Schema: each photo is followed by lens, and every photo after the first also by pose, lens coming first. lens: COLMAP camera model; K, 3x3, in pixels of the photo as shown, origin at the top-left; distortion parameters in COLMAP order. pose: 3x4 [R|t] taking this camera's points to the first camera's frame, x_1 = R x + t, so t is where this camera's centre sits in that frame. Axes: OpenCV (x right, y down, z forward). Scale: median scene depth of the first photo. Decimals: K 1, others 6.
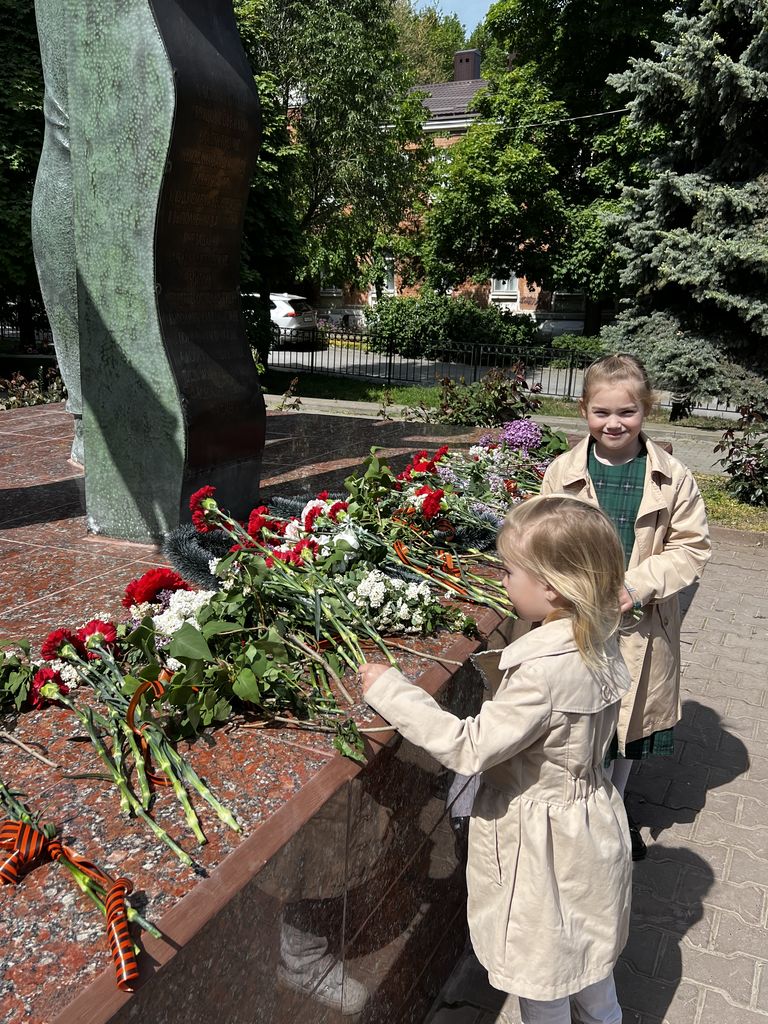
lens RADIAL K [[881.5, 0, 382.8], [0, 881.5, 509.5], [0, 0, 1]] dist [0.011015, 0.007577]
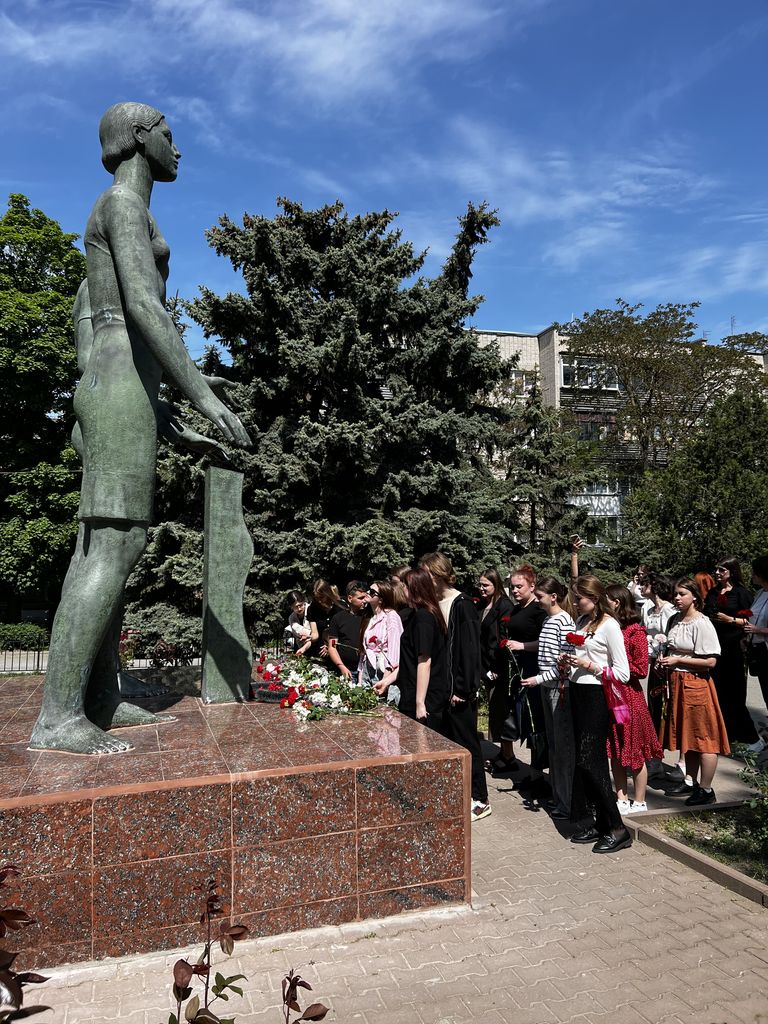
lens RADIAL K [[777.8, 0, 384.9], [0, 777.8, 511.5], [0, 0, 1]] dist [-0.000165, -0.000448]
pose [[0.707966, 0.026242, 0.705759, -0.438894], [0.201652, 0.950198, -0.237614, 0.038585], [-0.676846, 0.310540, 0.667416, -0.290872]]
